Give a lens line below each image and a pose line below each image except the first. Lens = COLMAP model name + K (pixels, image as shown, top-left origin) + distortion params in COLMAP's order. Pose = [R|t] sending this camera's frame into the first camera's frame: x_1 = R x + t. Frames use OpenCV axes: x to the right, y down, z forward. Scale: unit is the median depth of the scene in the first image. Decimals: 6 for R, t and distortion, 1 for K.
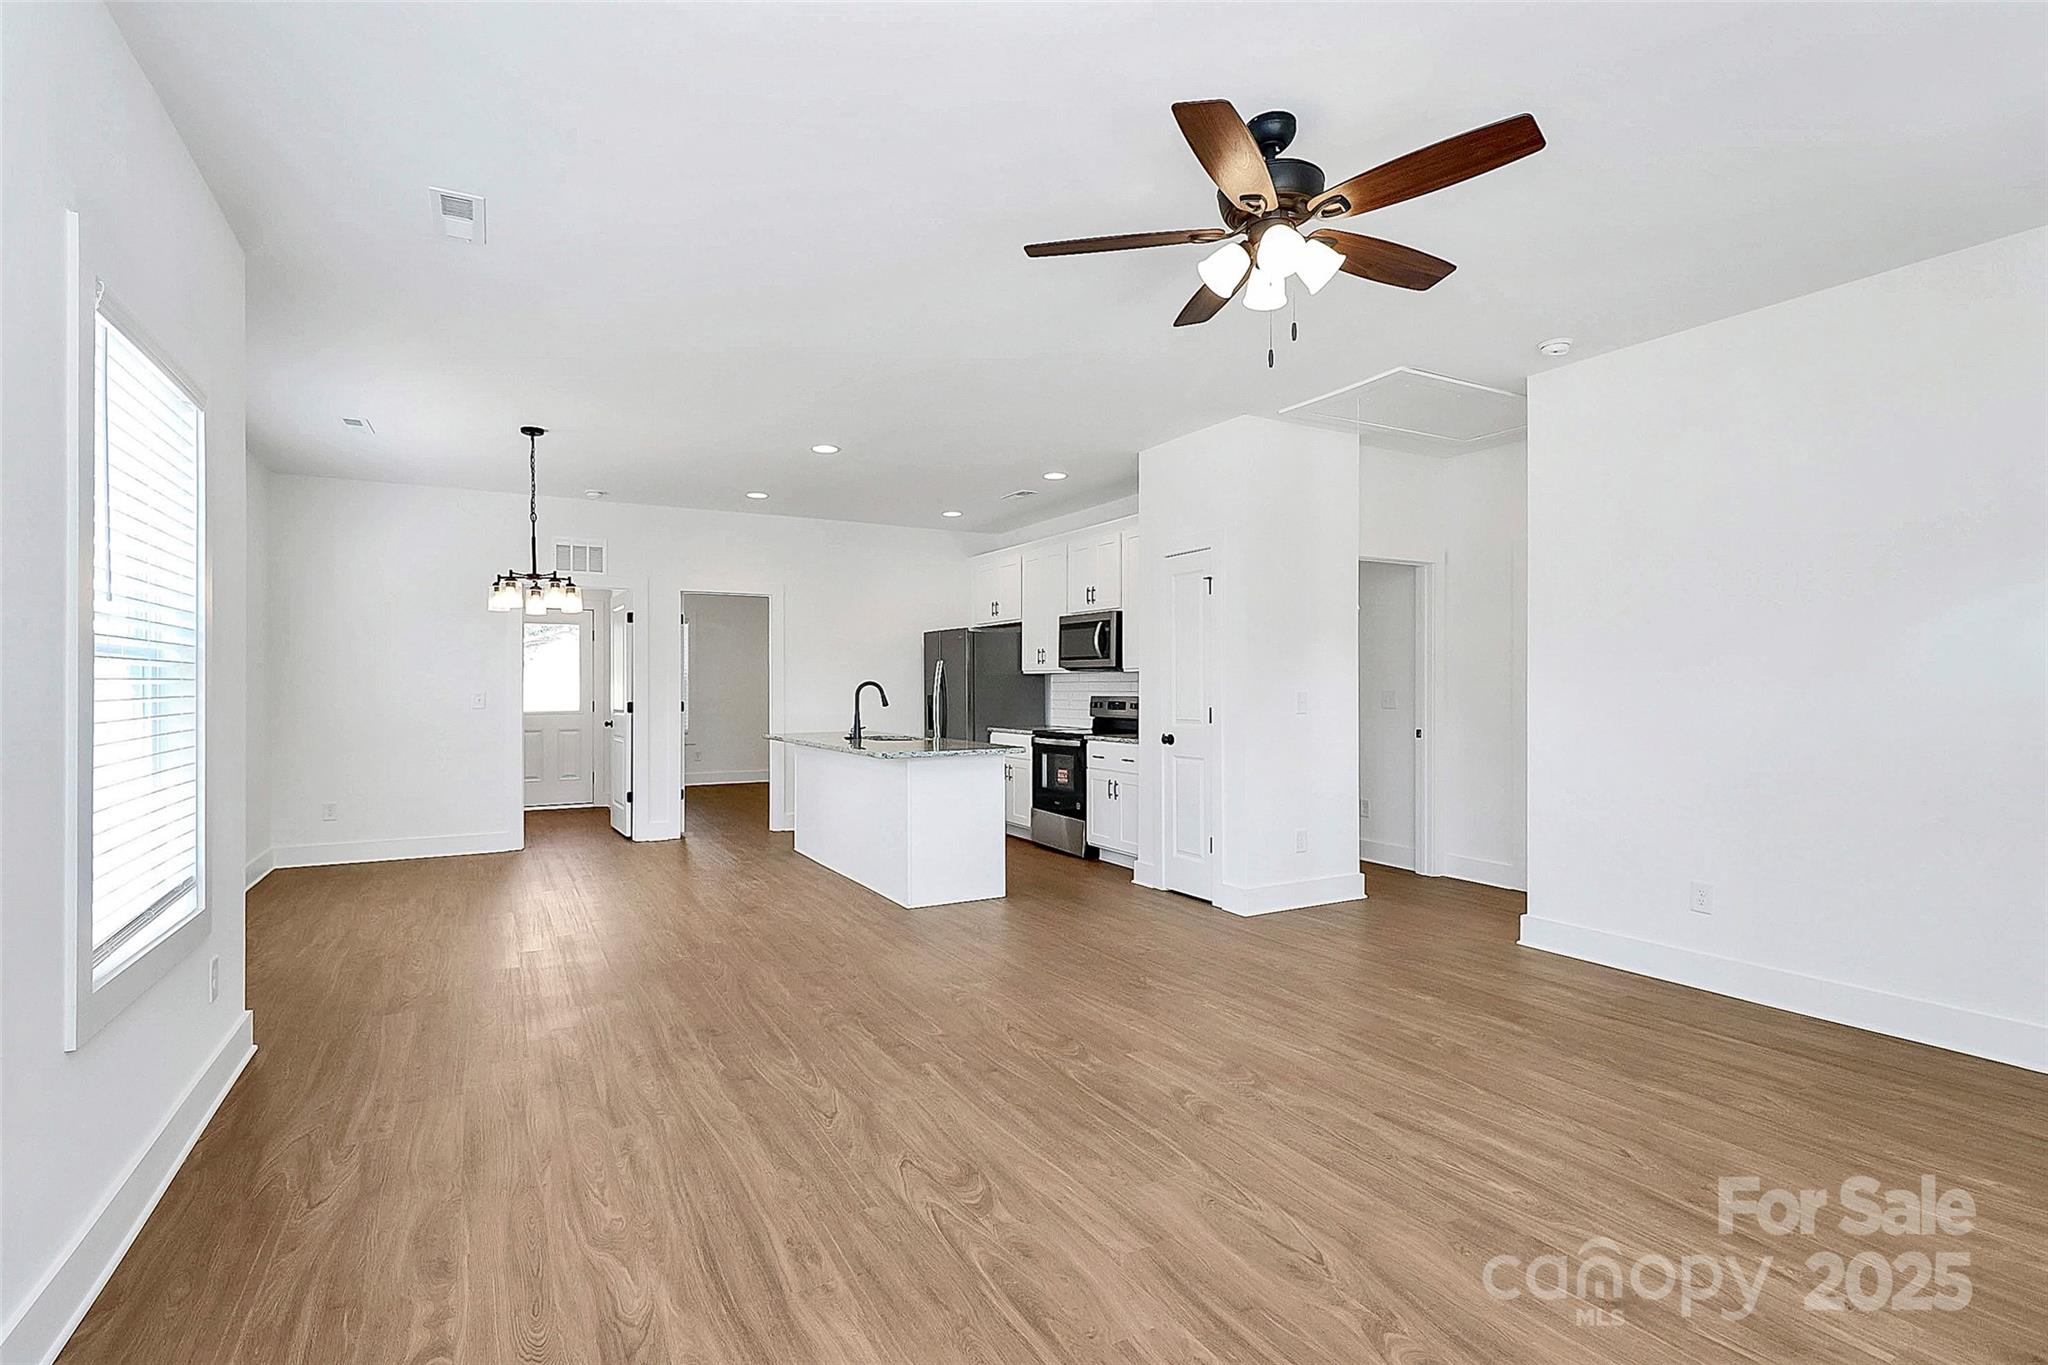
lens RADIAL K [[967.5, 0, 1029.3], [0, 967.5, 678.6], [0, 0, 1]] dist [-0.005626, -0.006955]
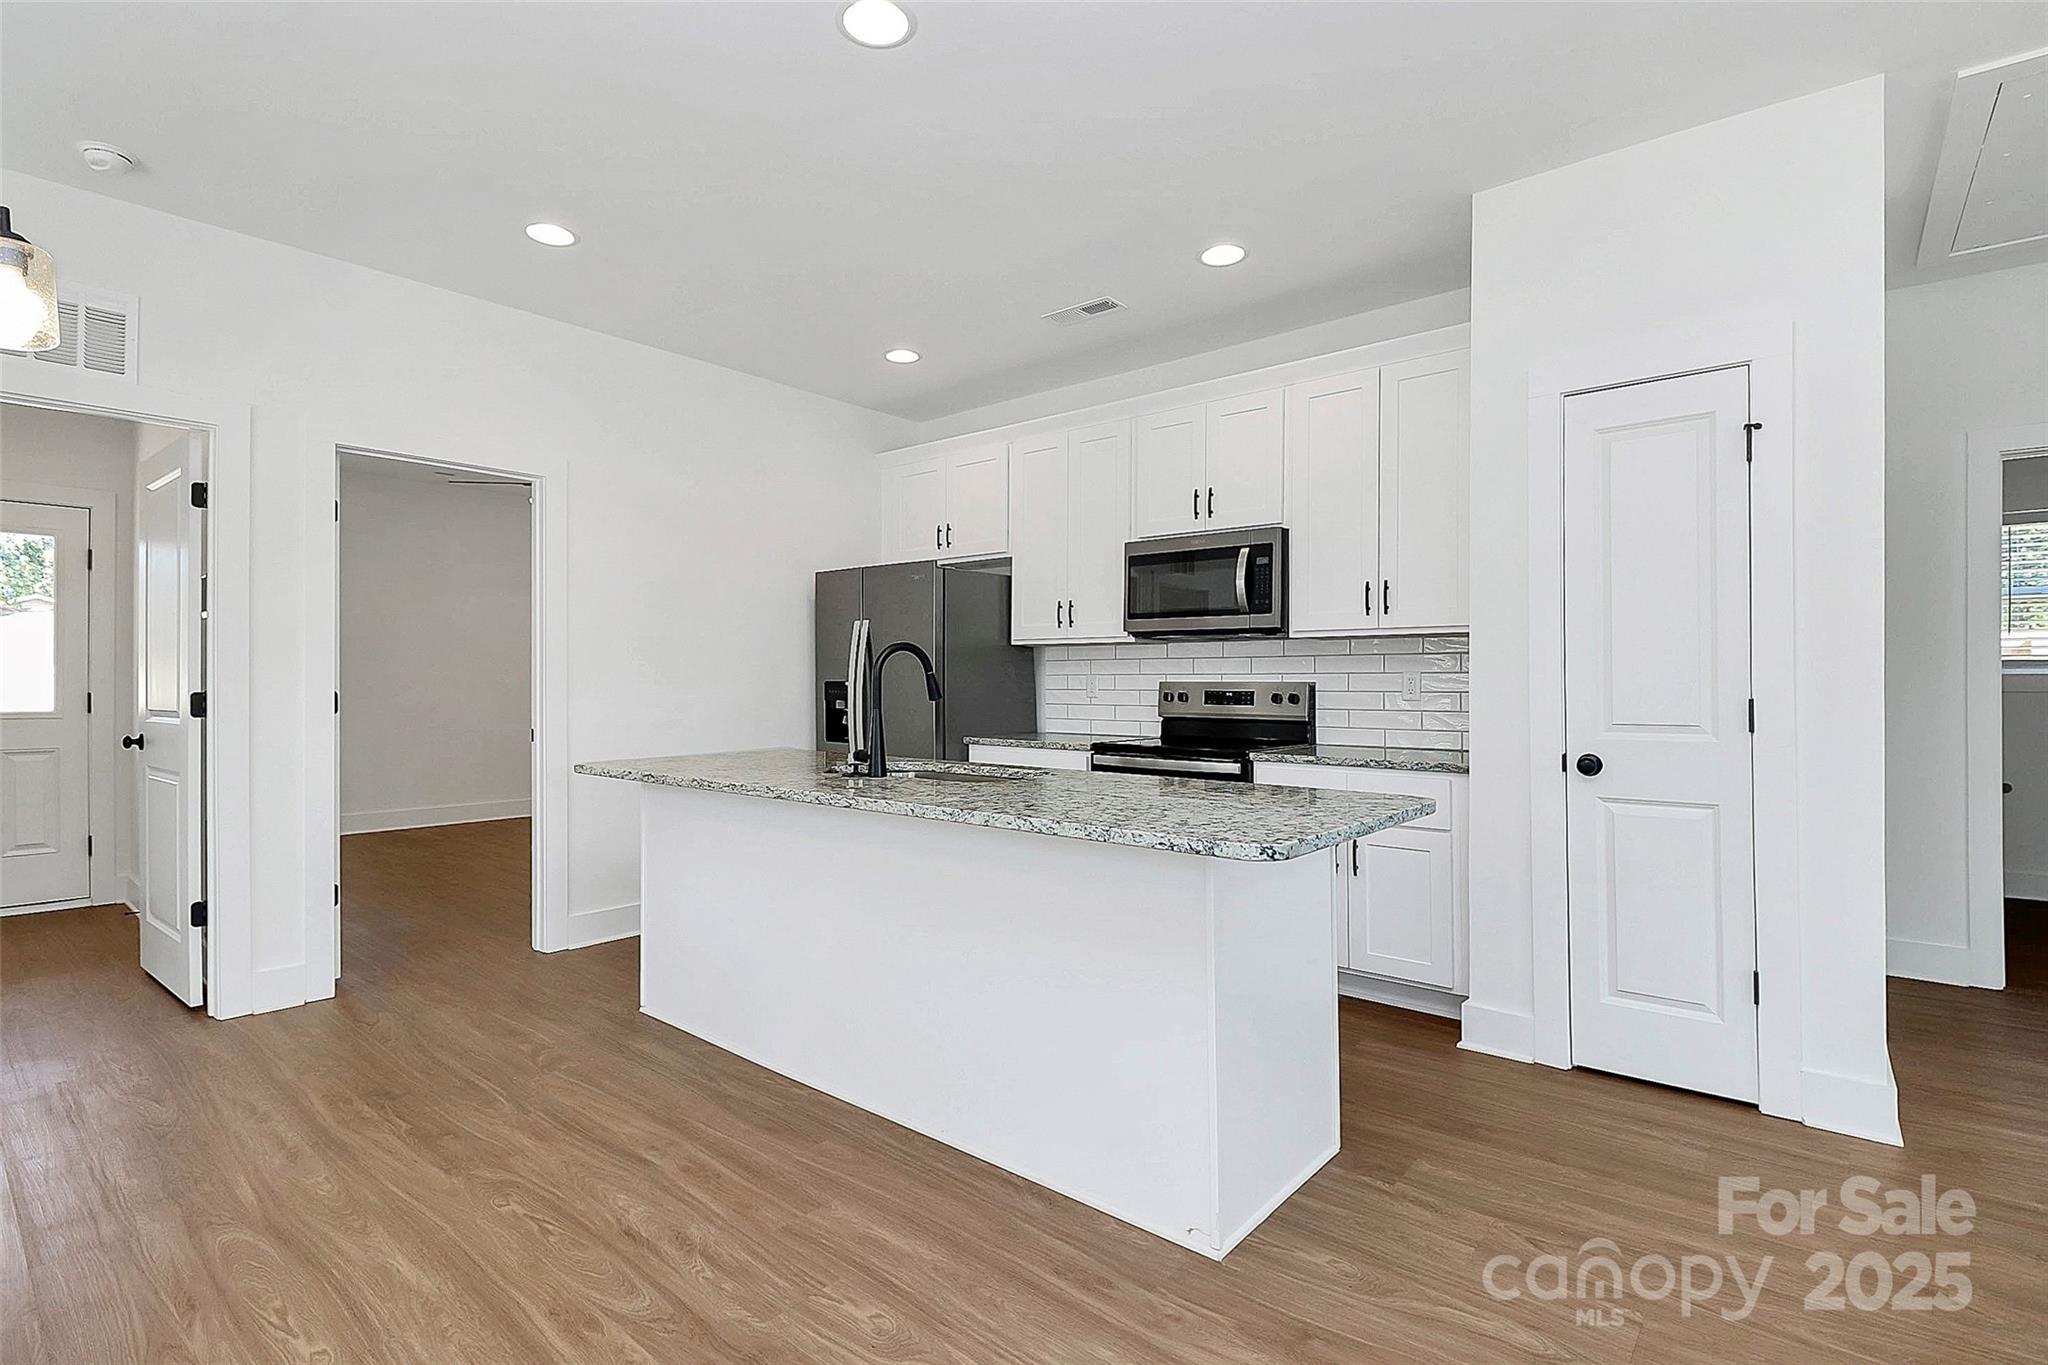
lens RADIAL K [[967.5, 0, 1024.9], [0, 967.5, 679.4], [0, 0, 1]] dist [-0.005626, -0.006955]
pose [[0.936613, 0.004439, 0.350338, -0.243918], [-0.006916, 0.999959, 0.005818, 0.015210], [-0.350298, -0.007872, 0.936605, 0.526918]]
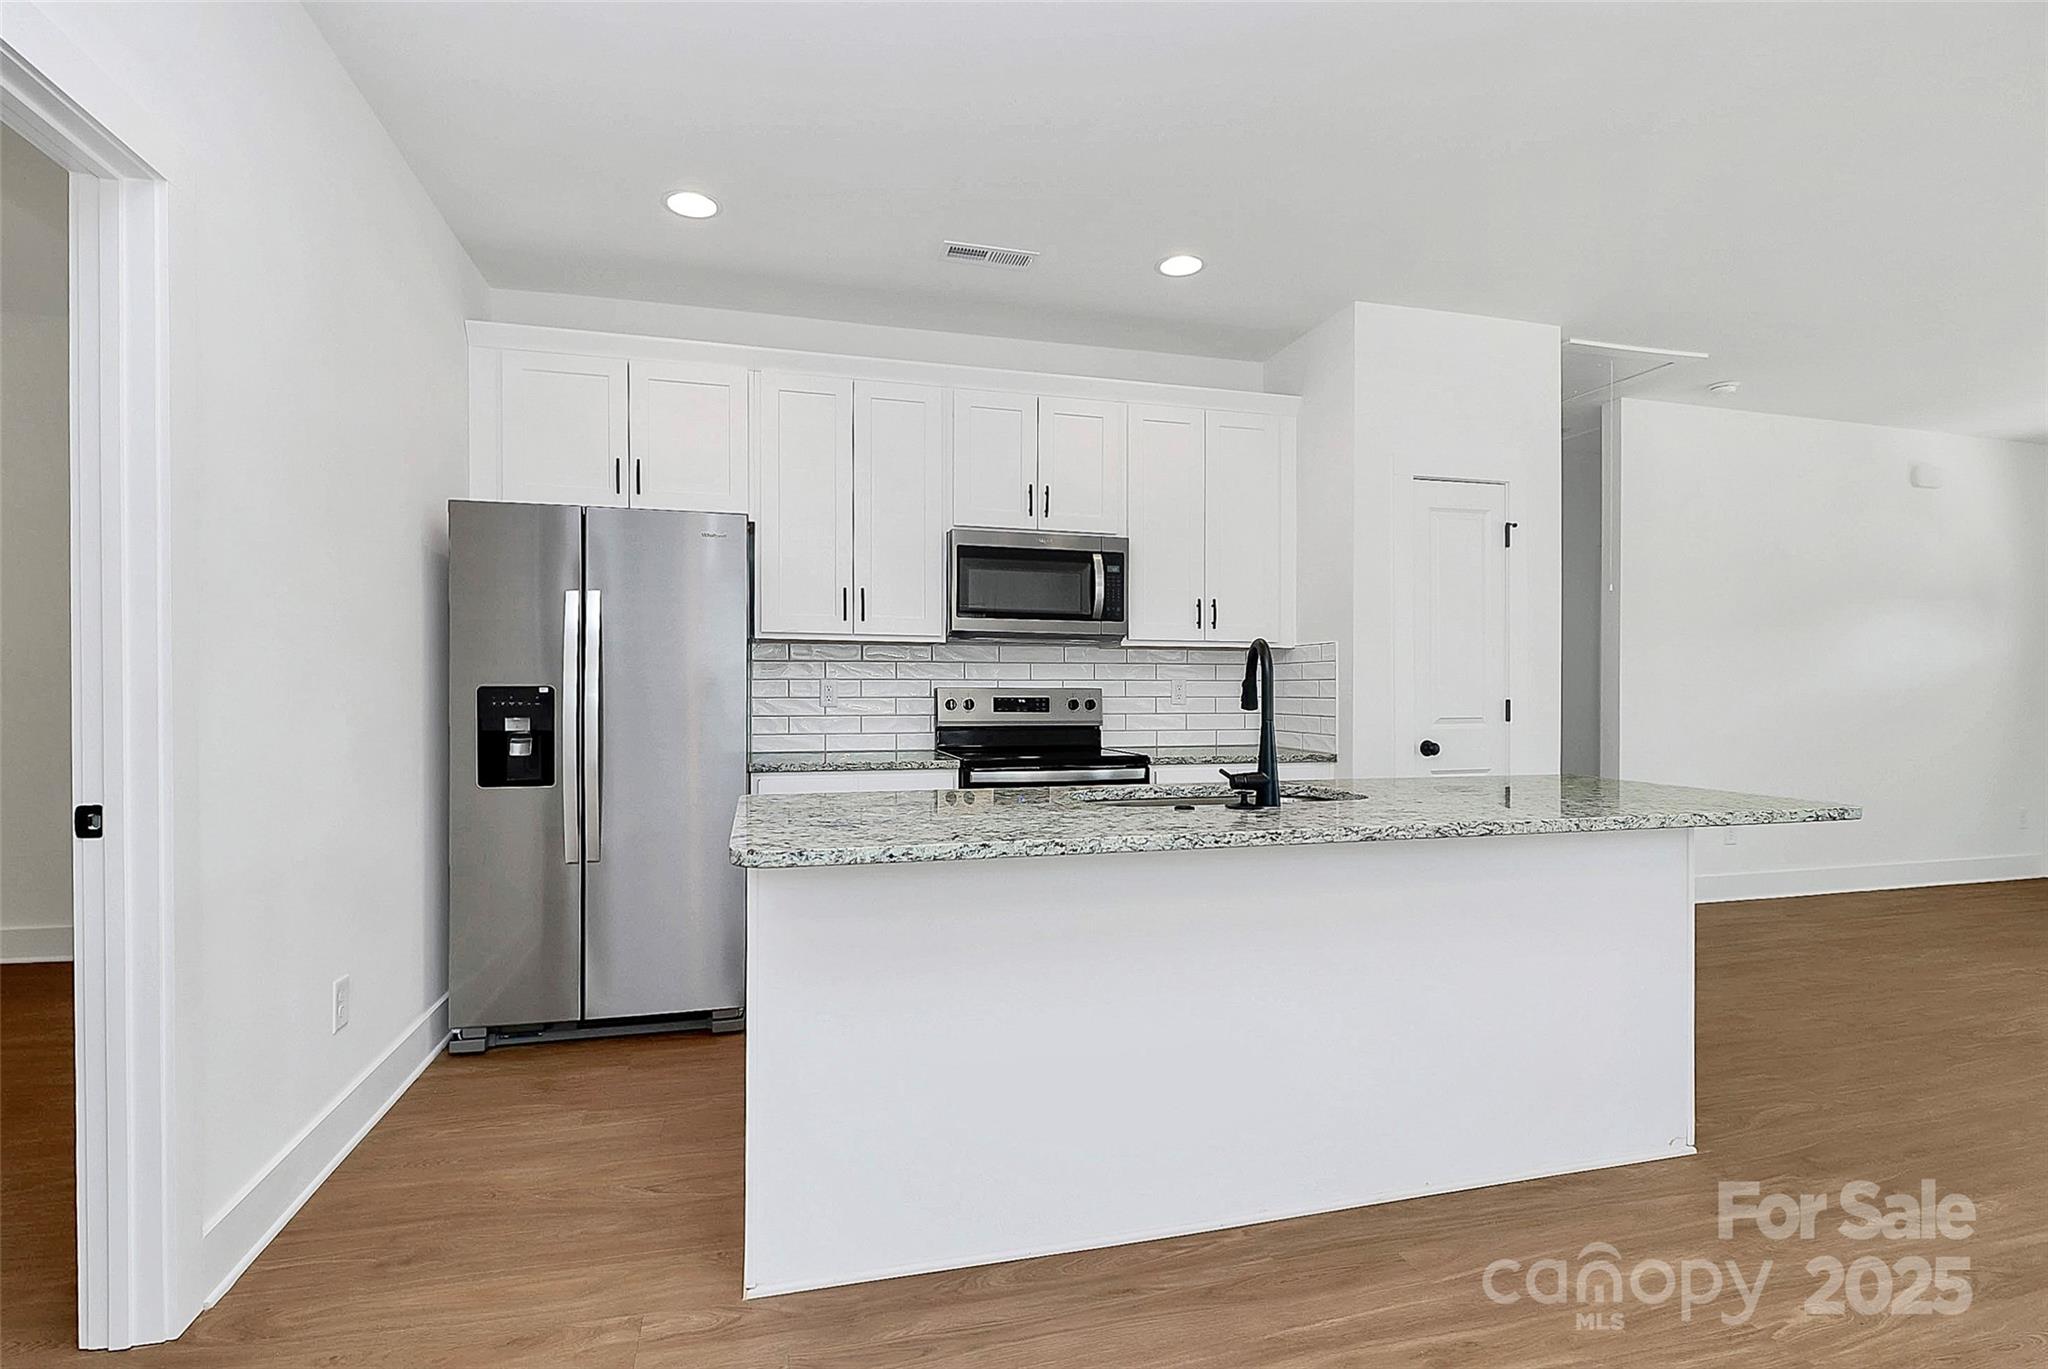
lens RADIAL K [[967.5, 0, 1013.9], [0, 967.5, 699.9], [0, 0, 1]] dist [-0.005626, -0.006955]
pose [[0.252754, -0.006593, 0.967508, -0.487022], [-0.013198, 0.999860, 0.010262, 0.020746], [-0.967441, -0.015363, 0.252631, 0.915187]]
